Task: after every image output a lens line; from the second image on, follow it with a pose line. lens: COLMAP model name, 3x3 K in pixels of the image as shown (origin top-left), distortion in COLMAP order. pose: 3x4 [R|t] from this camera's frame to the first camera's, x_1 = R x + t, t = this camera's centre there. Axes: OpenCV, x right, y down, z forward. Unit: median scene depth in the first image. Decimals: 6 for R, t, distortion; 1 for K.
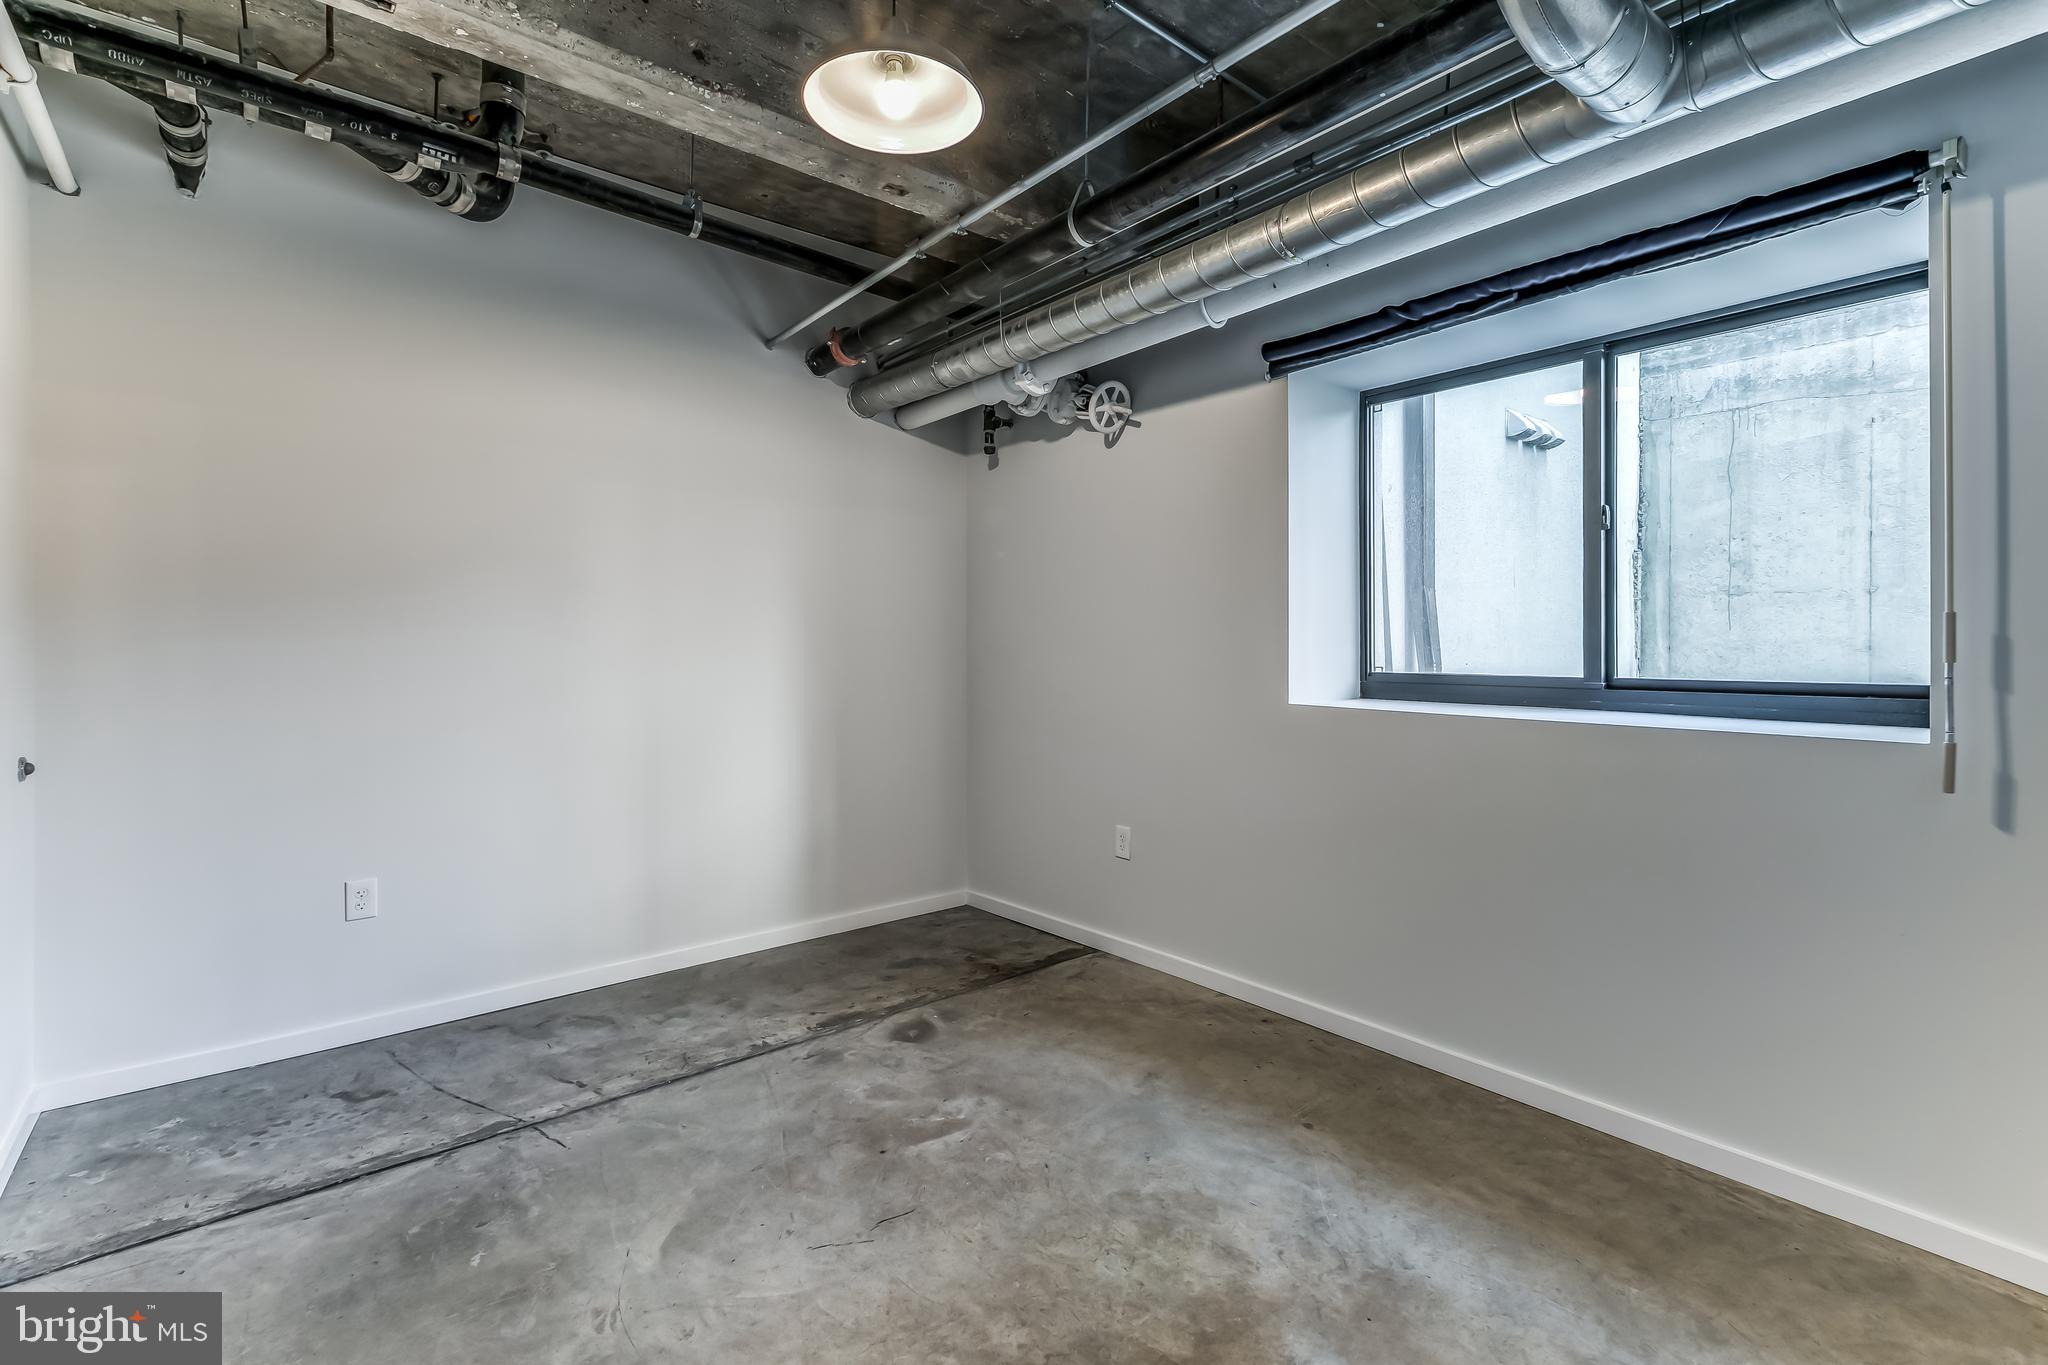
lens RADIAL K [[917.1, 0, 1013.3], [0, 917.1, 649.6], [0, 0, 1]] dist [0.009671, -0.003313]
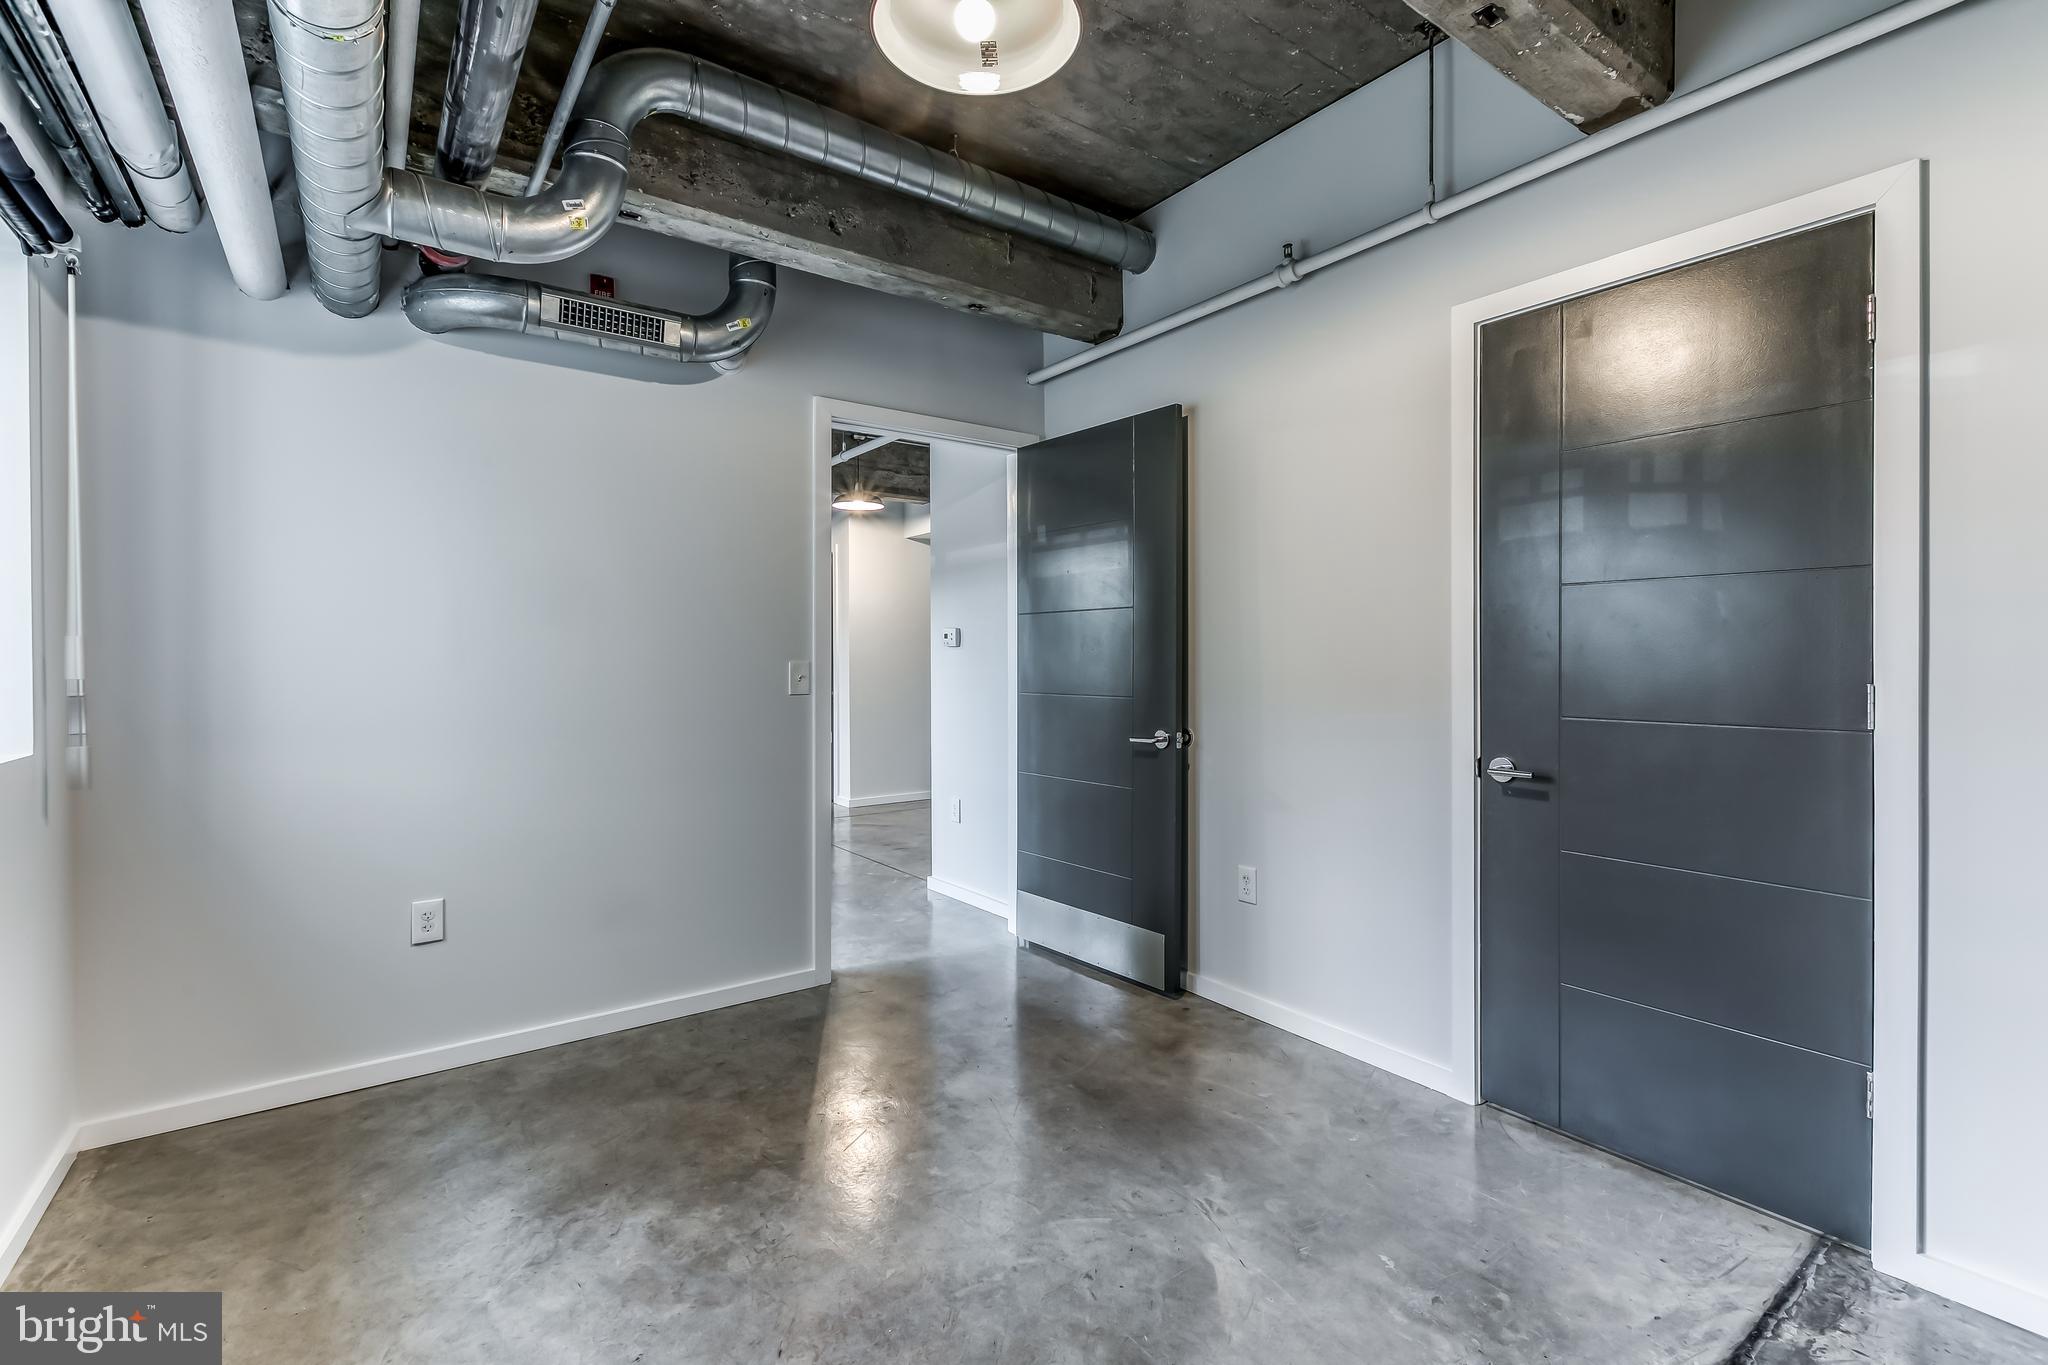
lens RADIAL K [[917.1, 0, 1024.9], [0, 917.1, 667.6], [0, 0, 1]] dist [0.009671, -0.003313]
pose [[-0.998863, 0.005871, 0.047313, -0.172789], [0.006230, 0.999953, 0.007456, -0.001221], [-0.047267, 0.007742, -0.998852, 1.485134]]
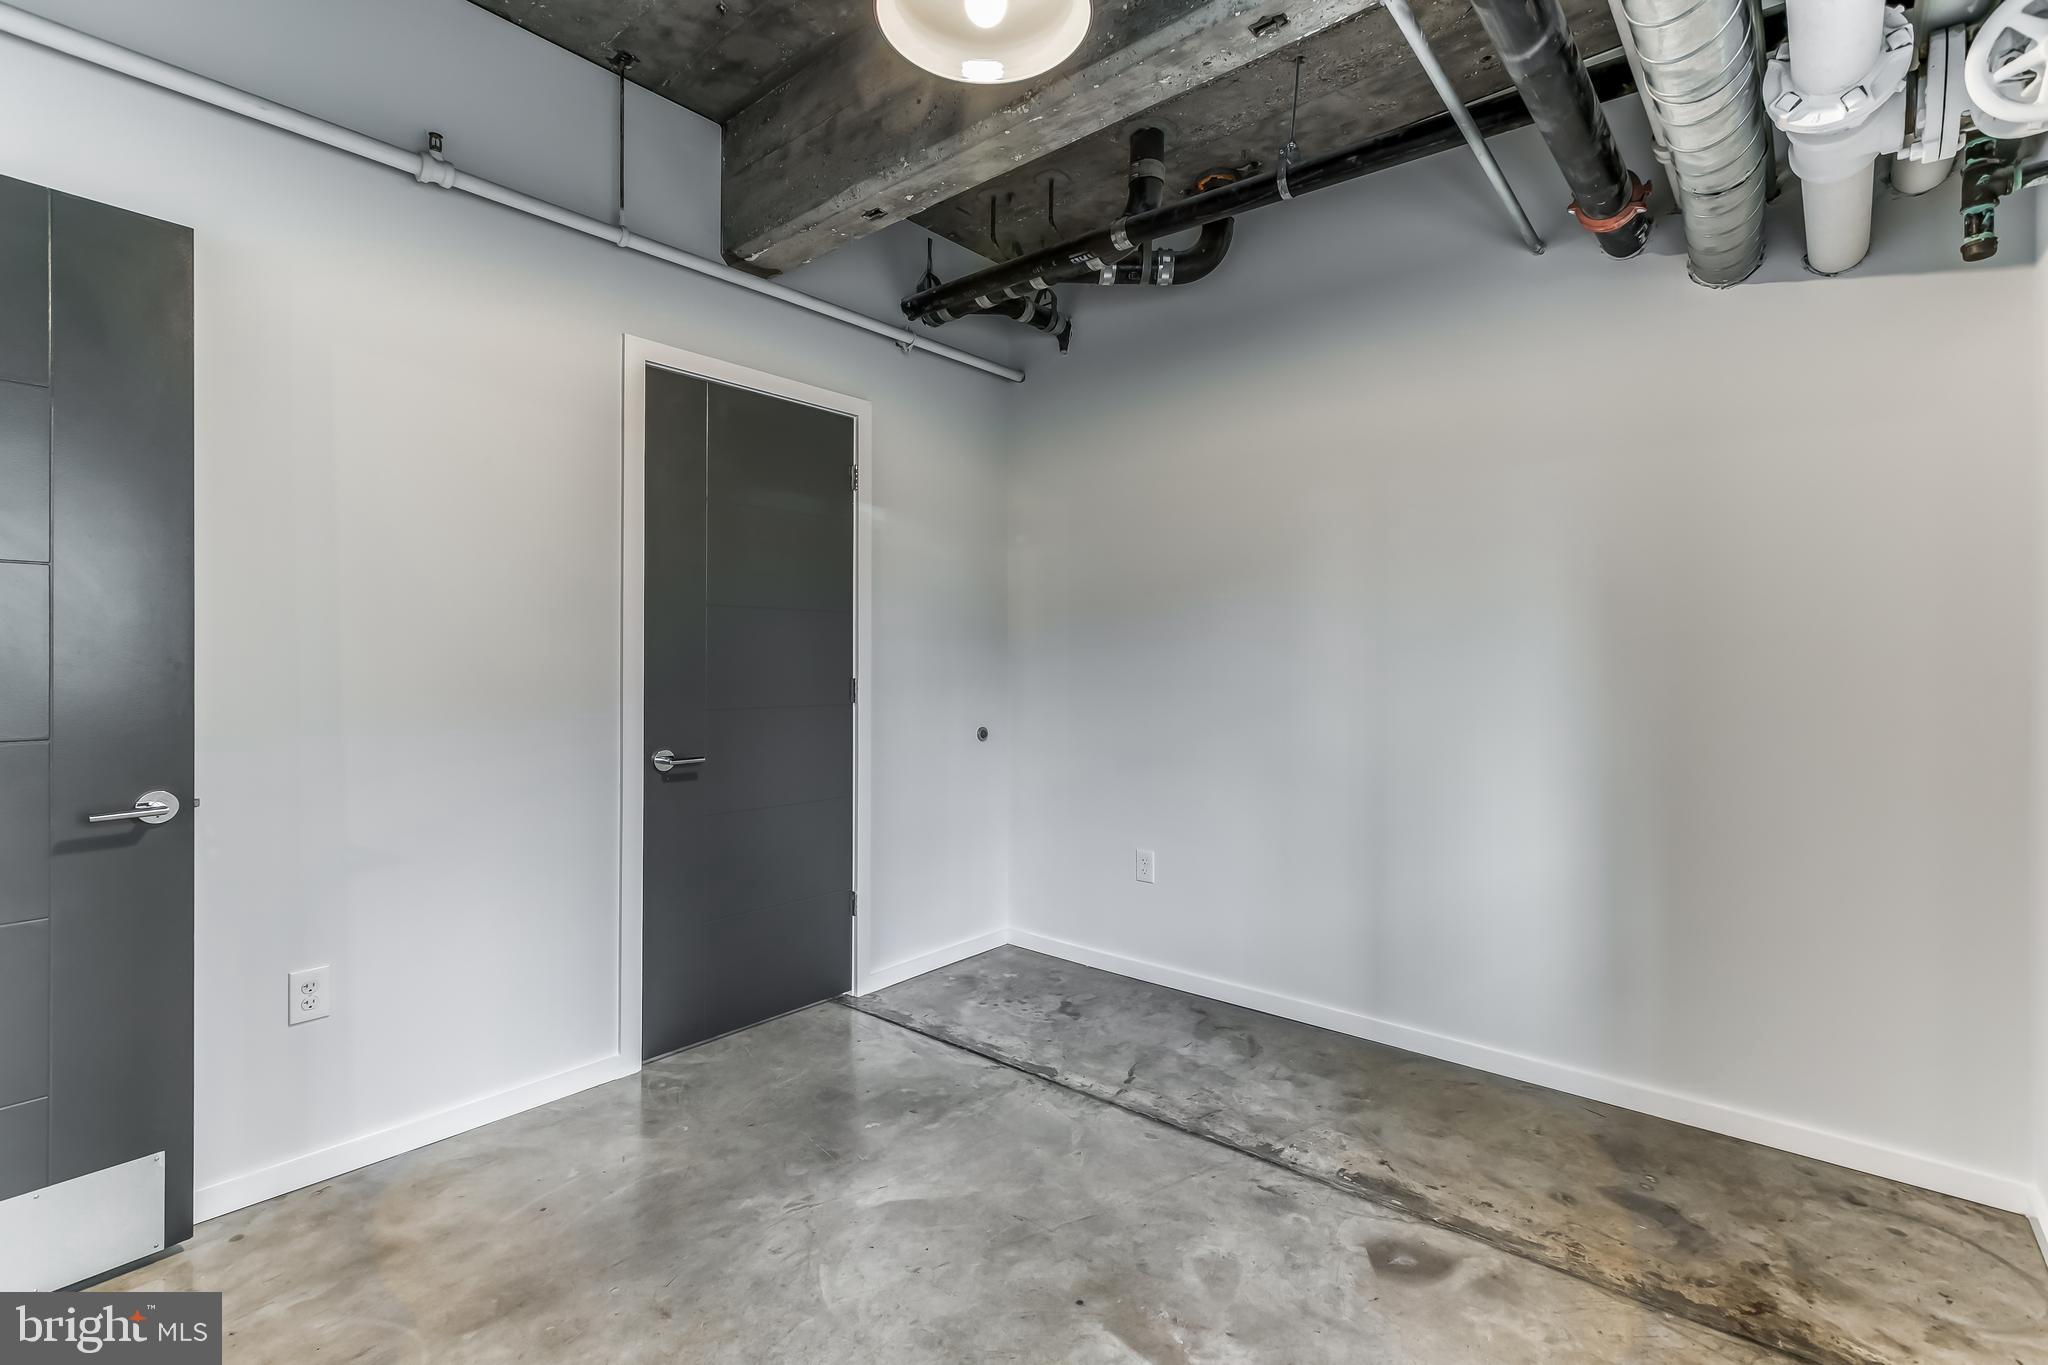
lens RADIAL K [[917.1, 0, 1030.6], [0, 917.1, 661.4], [0, 0, 1]] dist [0.009671, -0.003313]
pose [[0.188778, 0.003404, -0.982014, 0.557296], [-0.005876, 0.999980, 0.002336, -0.008749], [0.982002, 0.005329, 0.188795, 0.711232]]
